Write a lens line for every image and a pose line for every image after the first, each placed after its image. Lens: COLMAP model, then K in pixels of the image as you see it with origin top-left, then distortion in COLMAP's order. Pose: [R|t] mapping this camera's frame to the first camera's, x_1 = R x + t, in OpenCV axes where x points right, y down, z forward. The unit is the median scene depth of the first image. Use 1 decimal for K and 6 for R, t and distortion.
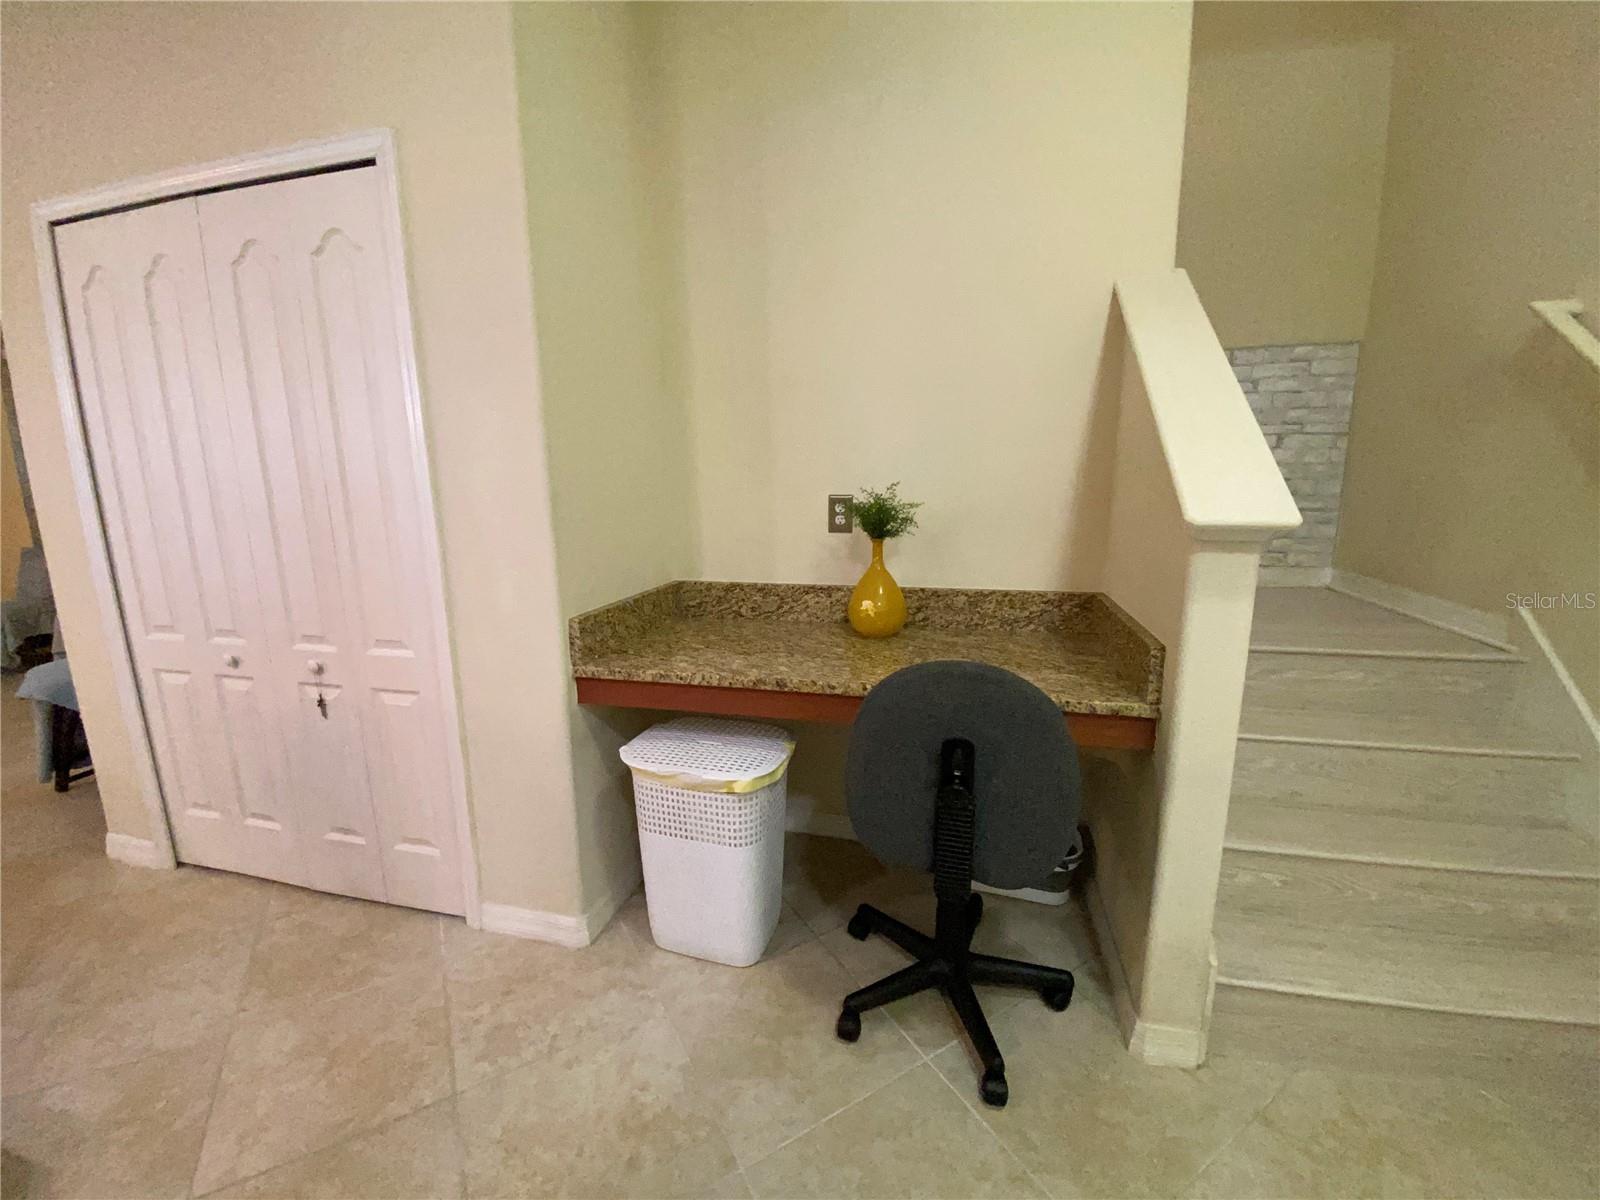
lens RADIAL K [[648.6, 0, 789.8], [0, 648.6, 597.3], [0, 0, 1]] dist [0.020212, -0.022128]
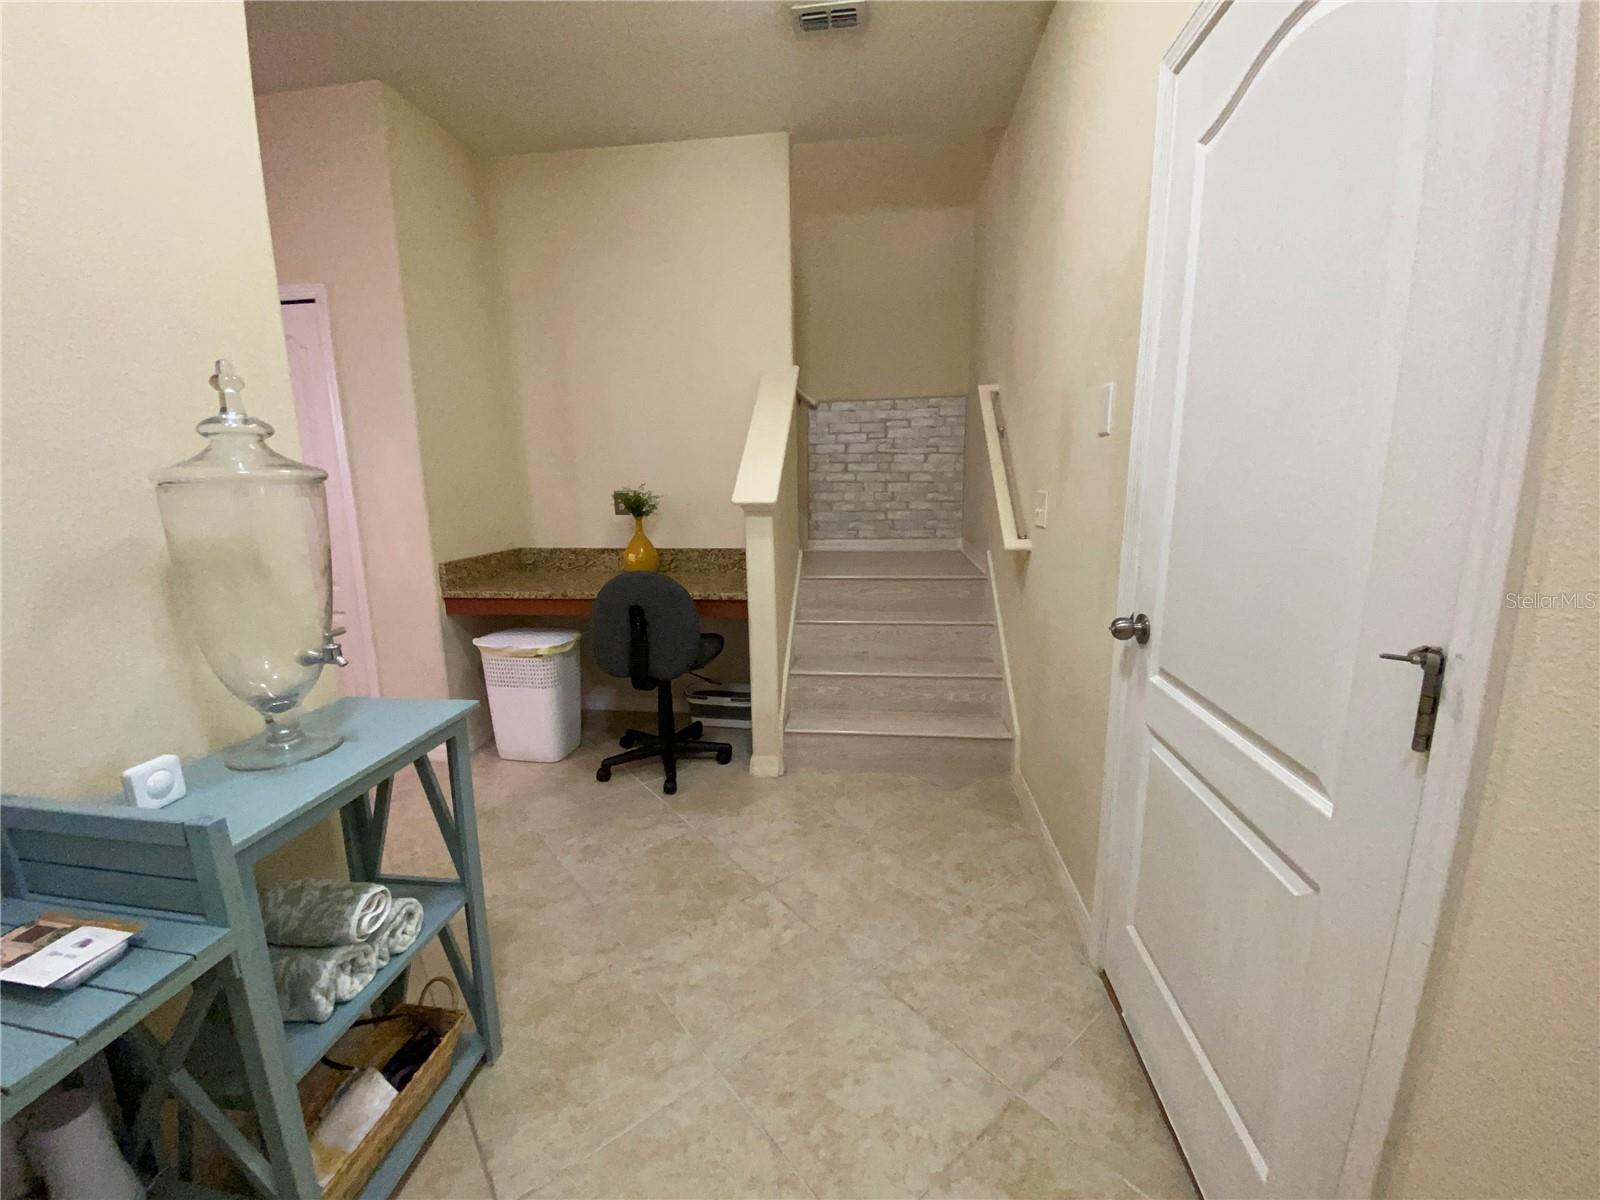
lens RADIAL K [[646.3, 0, 800.0], [0, 646.3, 600.0], [0, 0, 1]] dist [0.002308, -0.014968]
pose [[0.988011, -0.025634, 0.152239, 0.314777], [0.025175, 0.999671, 0.004941, 0.136251], [-0.152316, -0.001049, 0.988331, -0.766999]]
